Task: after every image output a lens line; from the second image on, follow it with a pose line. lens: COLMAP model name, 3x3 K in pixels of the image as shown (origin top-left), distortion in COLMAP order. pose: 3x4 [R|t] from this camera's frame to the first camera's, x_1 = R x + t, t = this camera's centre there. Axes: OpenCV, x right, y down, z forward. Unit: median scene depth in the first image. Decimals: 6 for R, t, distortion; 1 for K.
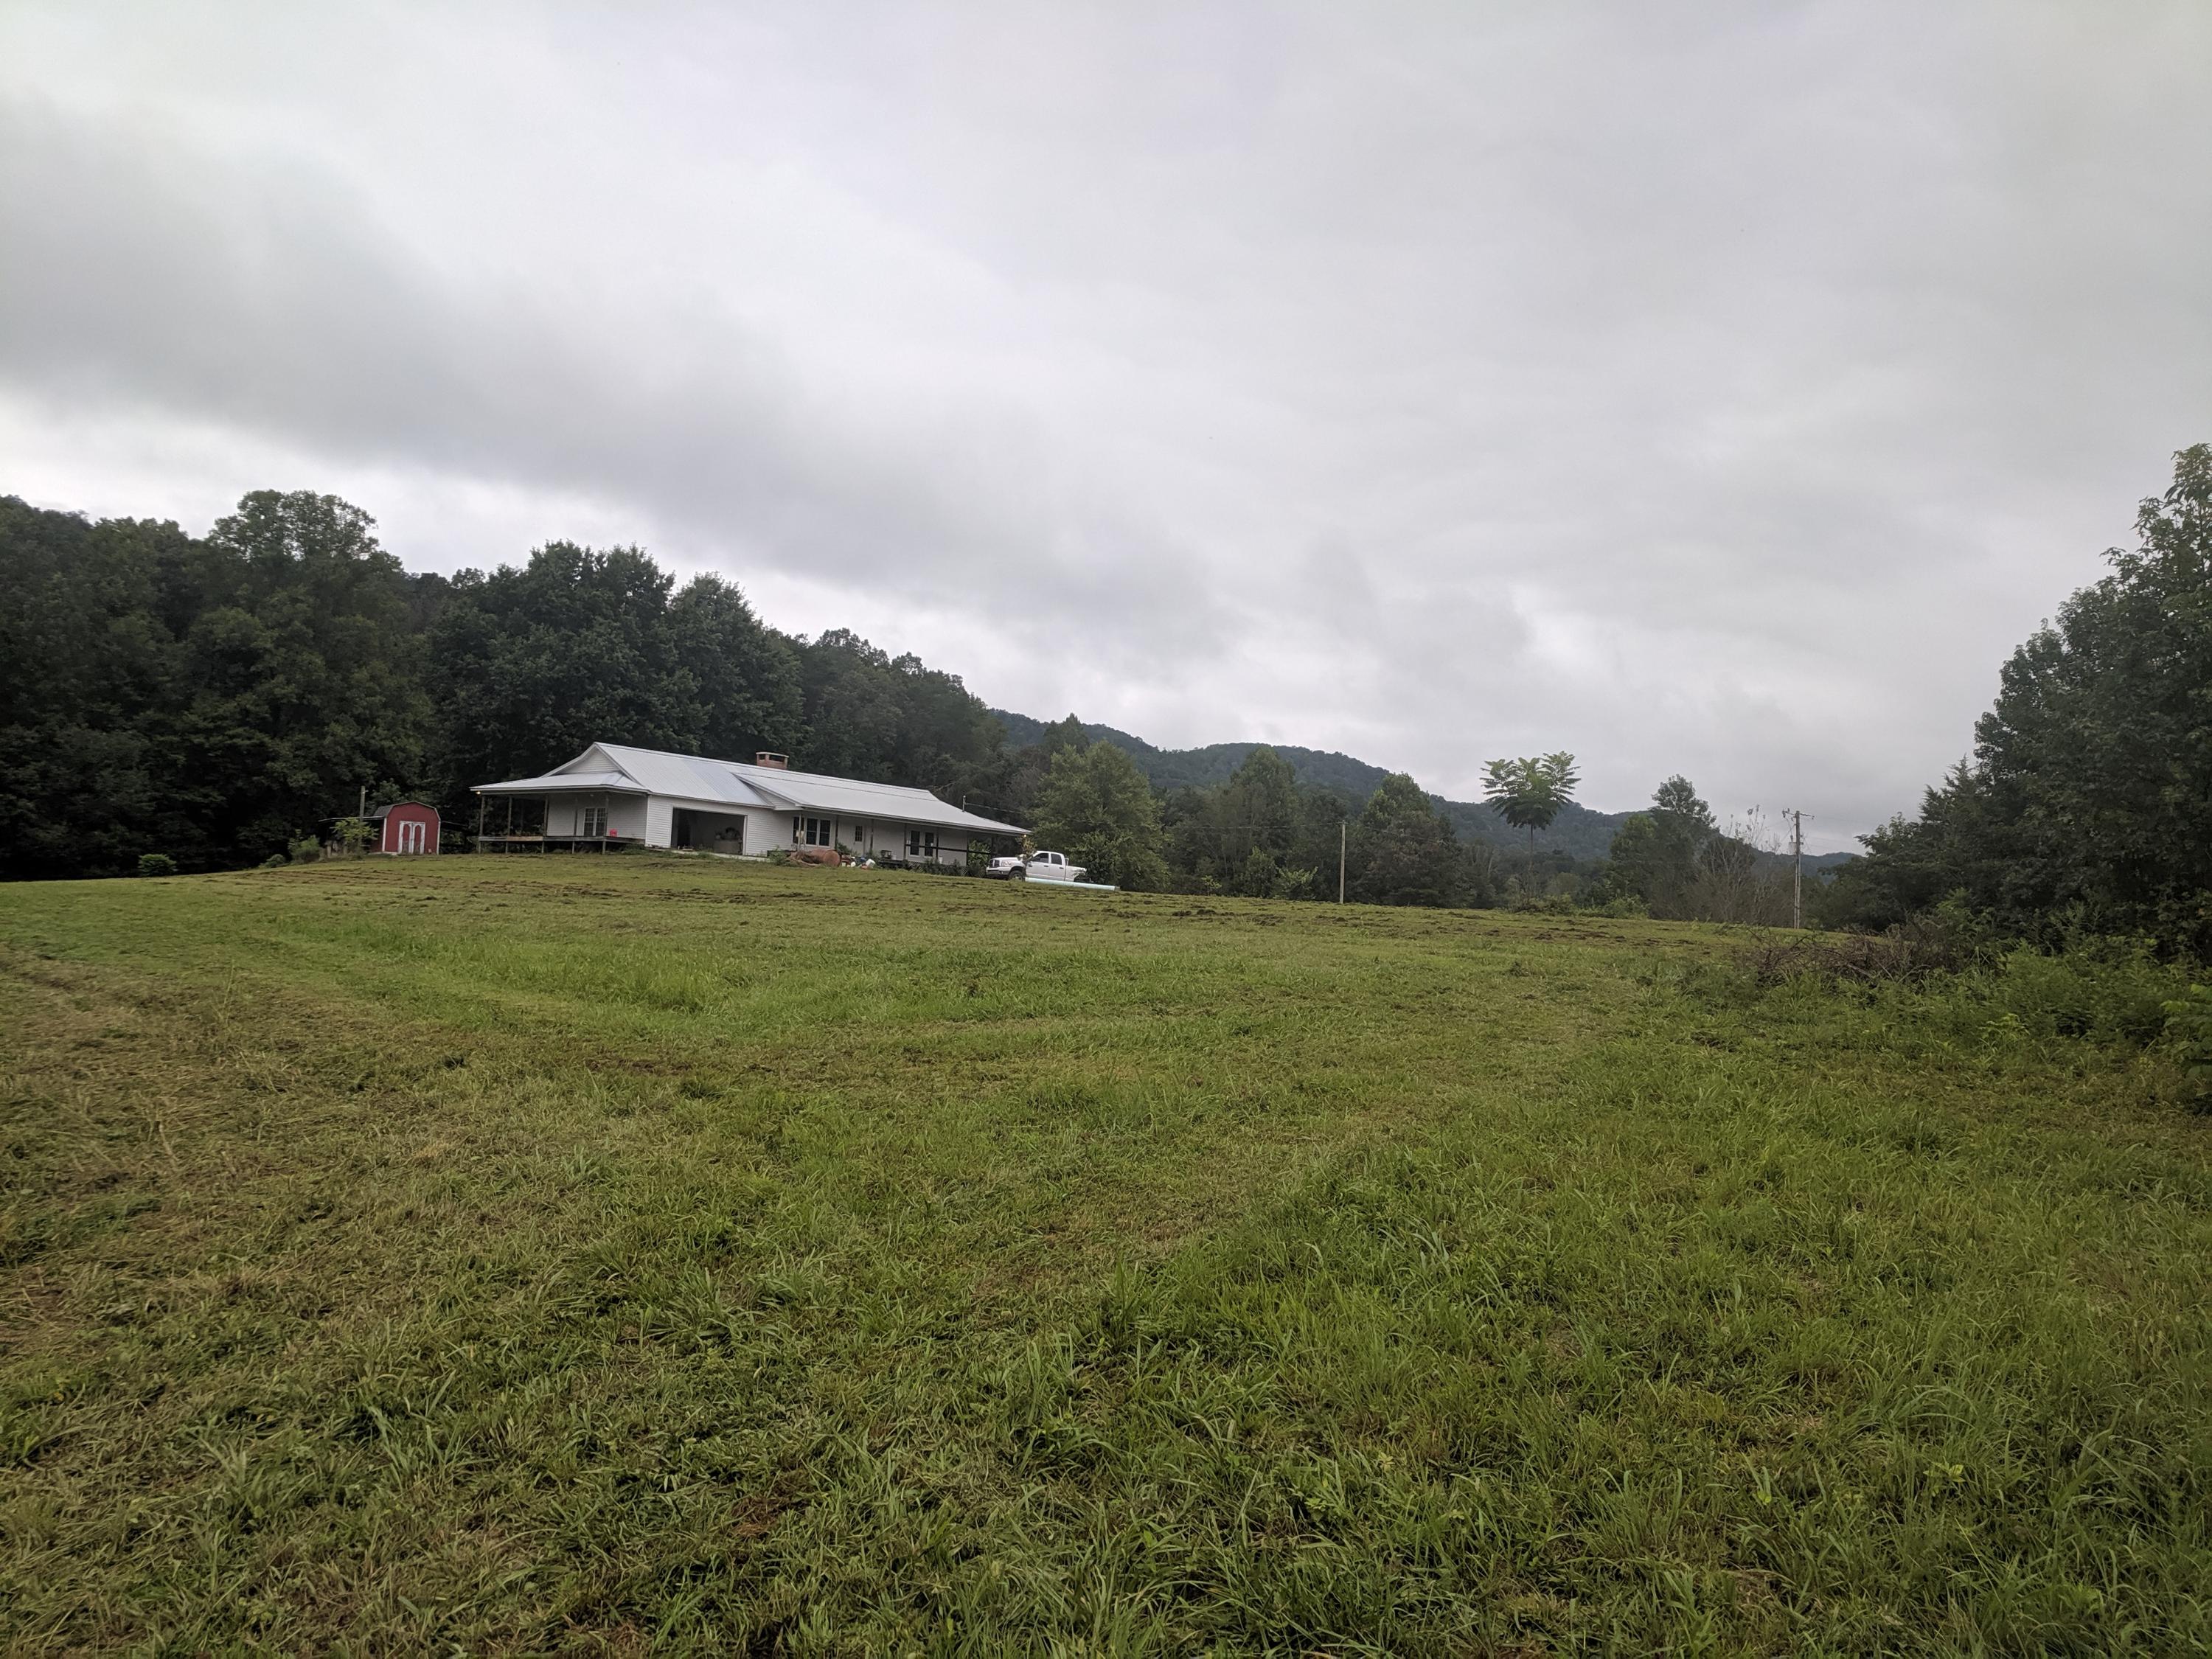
lens RADIAL K [[1709.7, 0, 1100.0], [0, 1709.7, 815.8], [0, 0, 1]] dist [0.055794, 0.005658]
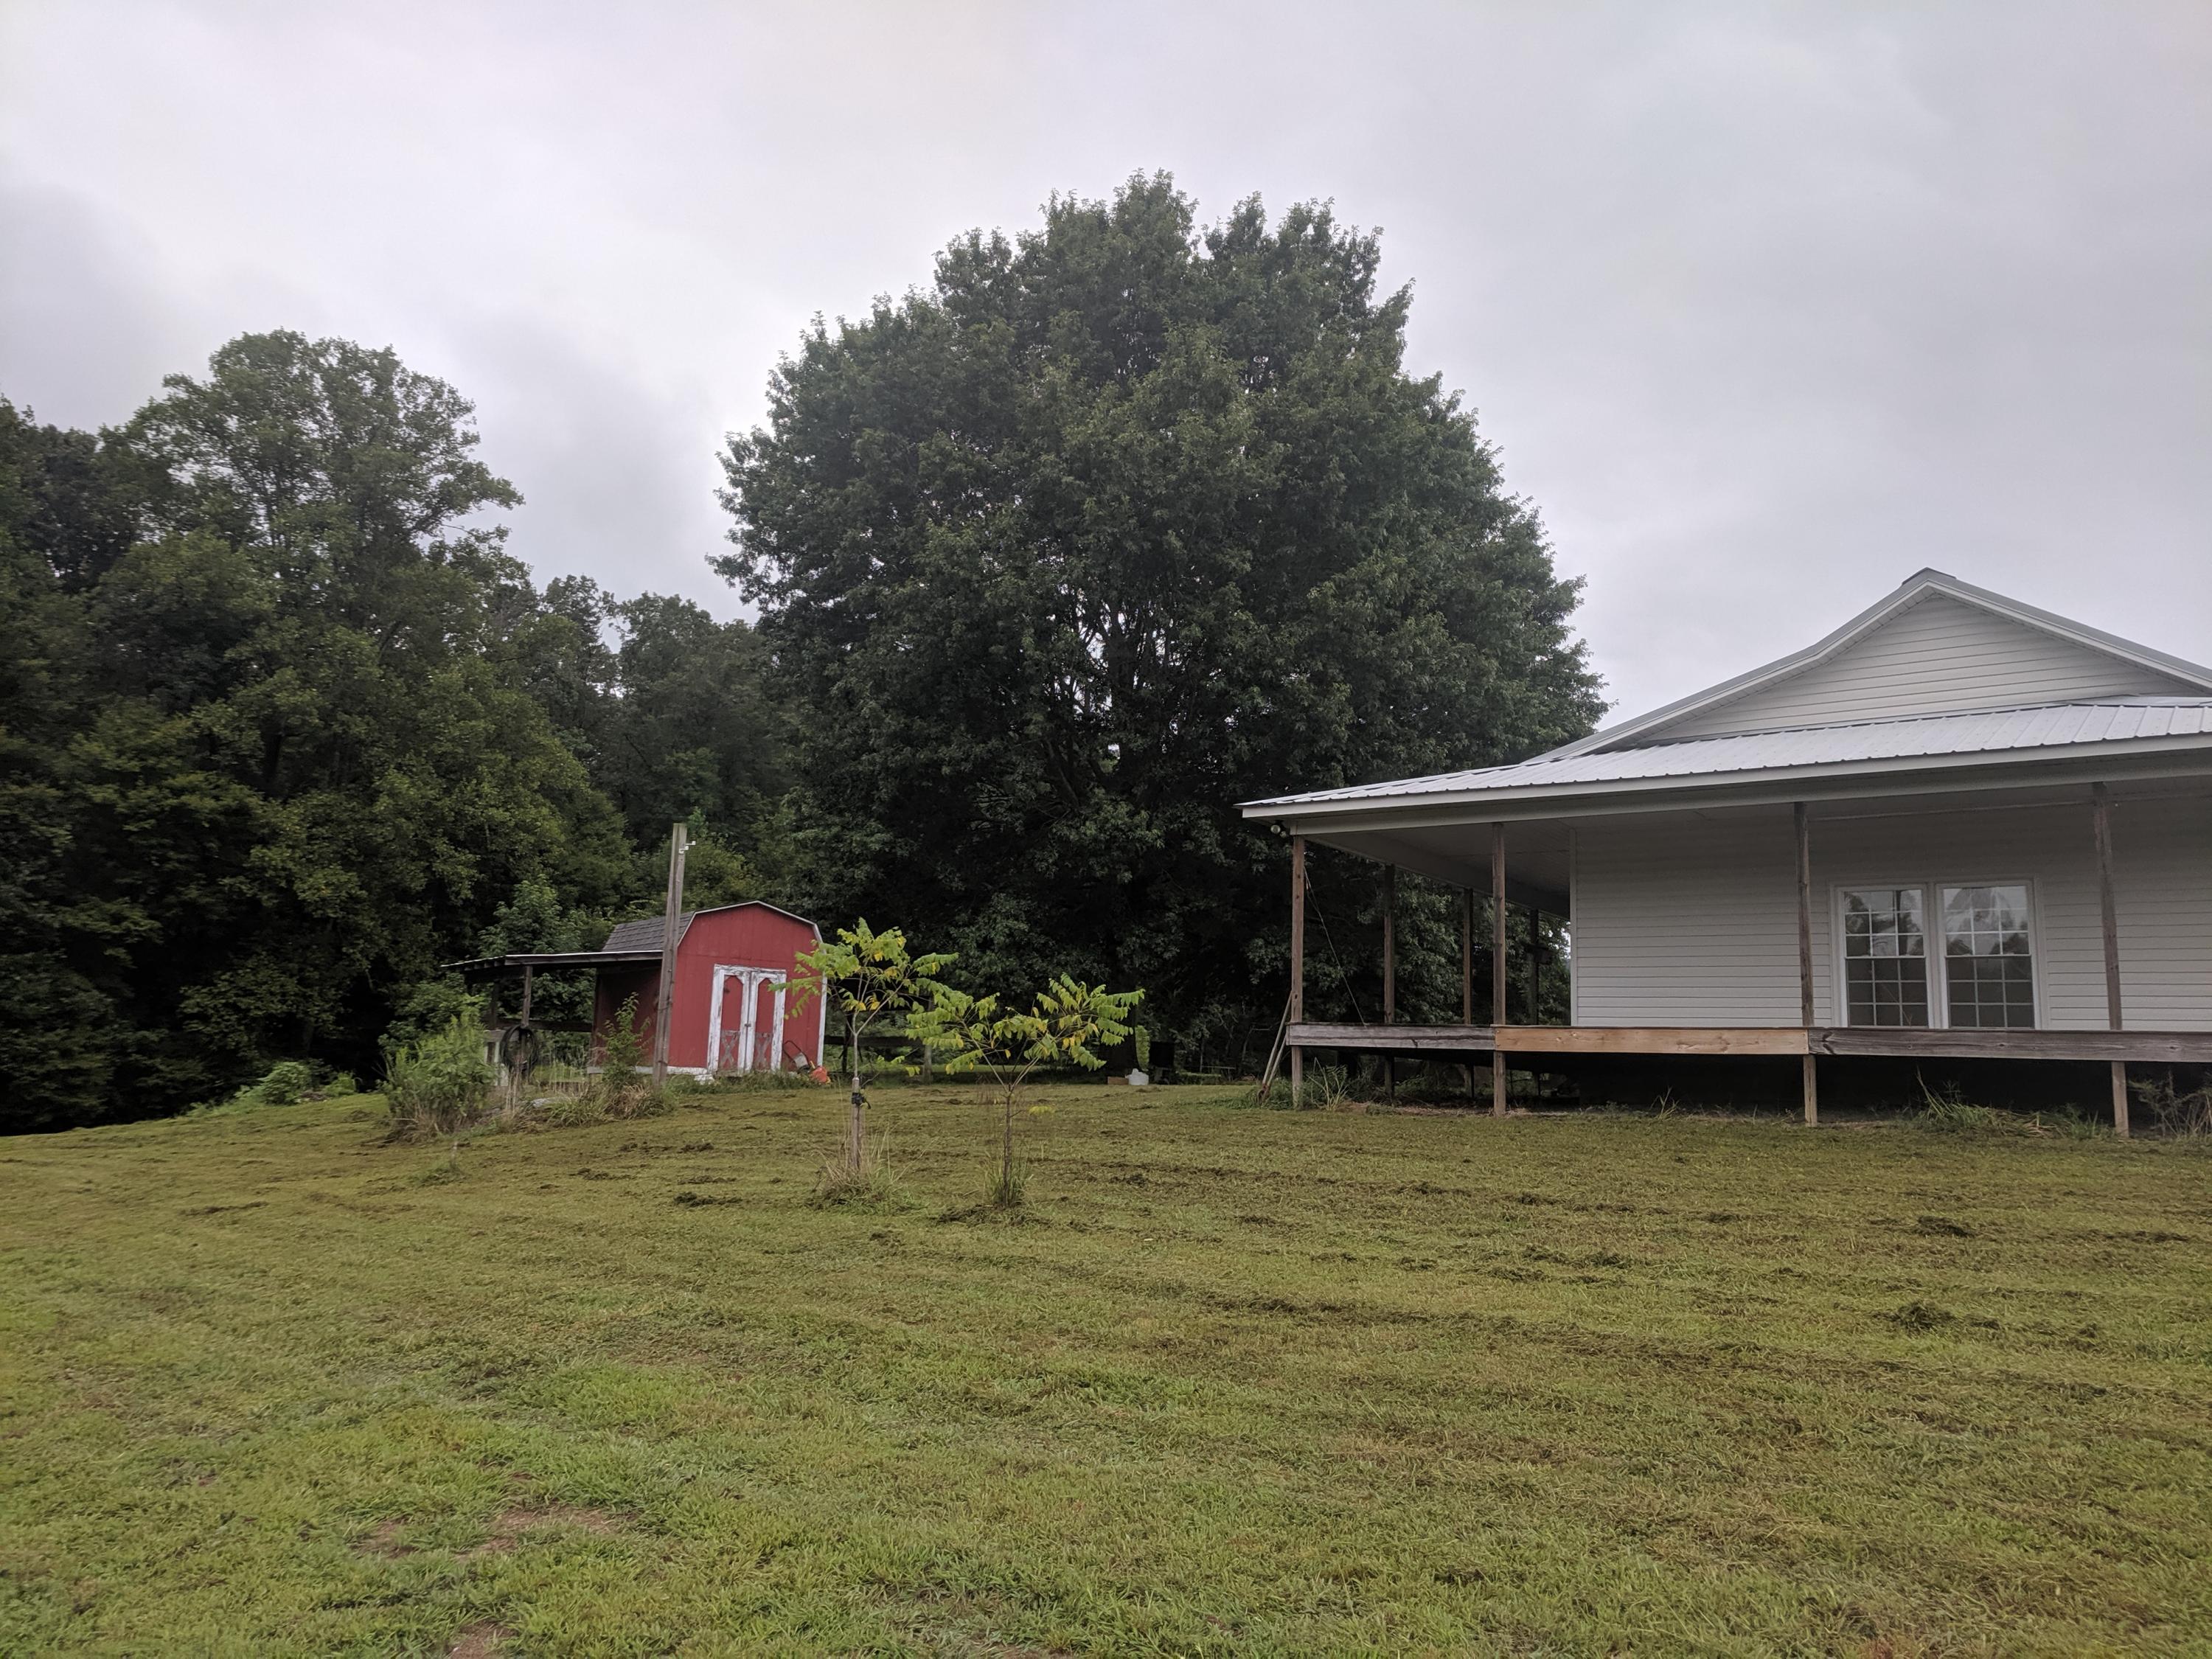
lens RADIAL K [[1709.7, 0, 1108.5], [0, 1709.7, 849.7], [0, 0, 1]] dist [0.055794, 0.005658]
pose [[0.999676, 0.005745, 0.024790, -0.260395], [-0.003863, 0.997152, -0.075319, 0.004069], [-0.025153, 0.075199, 0.996851, 0.525571]]
